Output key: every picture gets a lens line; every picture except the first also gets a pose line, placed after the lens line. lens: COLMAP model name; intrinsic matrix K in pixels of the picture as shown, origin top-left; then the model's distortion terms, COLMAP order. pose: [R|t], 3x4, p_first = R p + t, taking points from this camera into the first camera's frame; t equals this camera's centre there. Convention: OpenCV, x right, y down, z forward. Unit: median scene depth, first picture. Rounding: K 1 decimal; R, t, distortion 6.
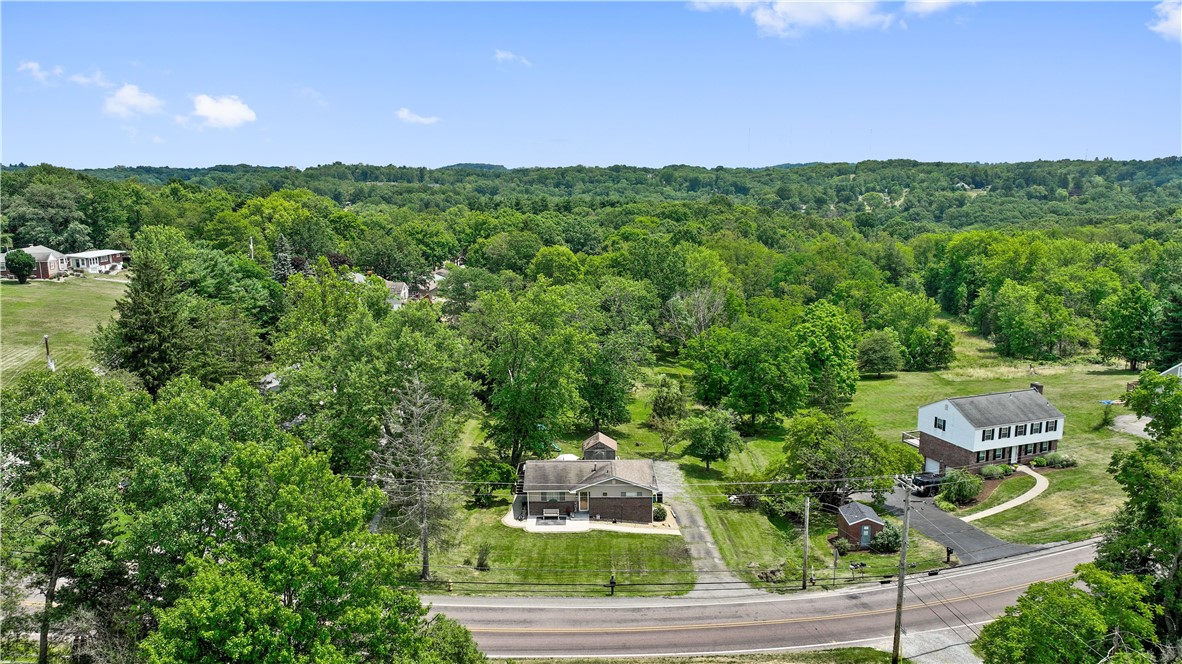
lens RADIAL K [[834.6, 0, 590.7], [0, 834.6, 330.3], [0, 0, 1]] dist [0.002072, 0.009122]
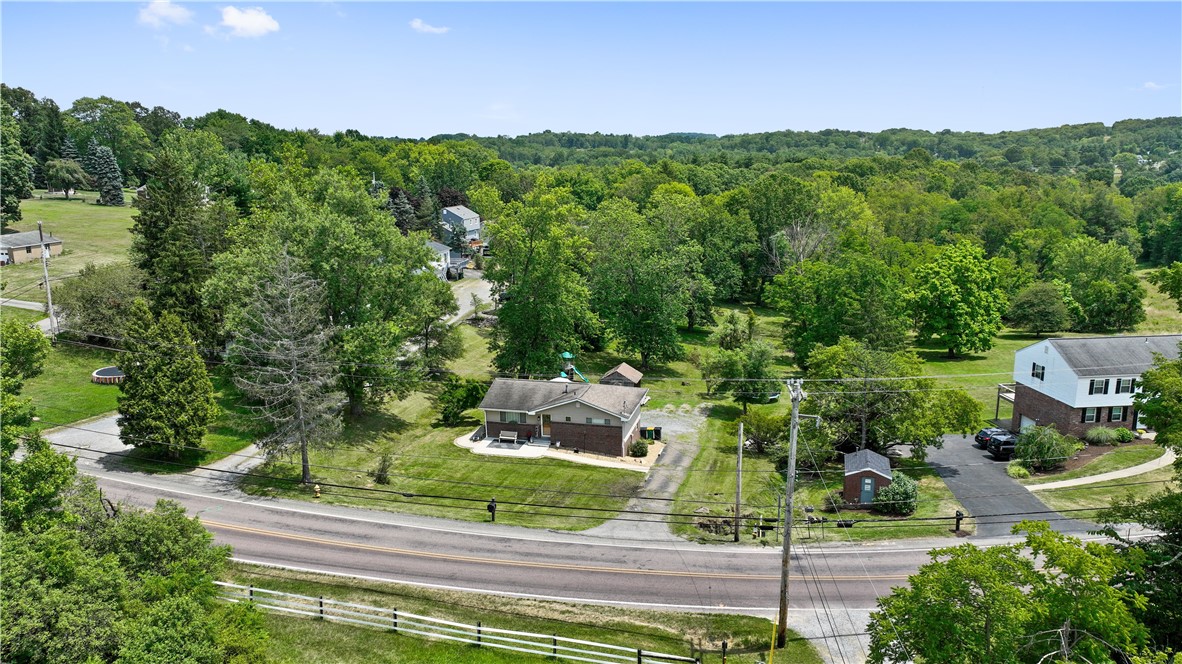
lens RADIAL K [[834.6, 0, 591.1], [0, 834.6, 333.1], [0, 0, 1]] dist [0.002072, 0.009122]
pose [[0.967599, 0.047587, -0.247968, 0.133470], [-0.038876, 0.998447, 0.039911, 0.039530], [0.249482, -0.028978, 0.967946, 0.096684]]
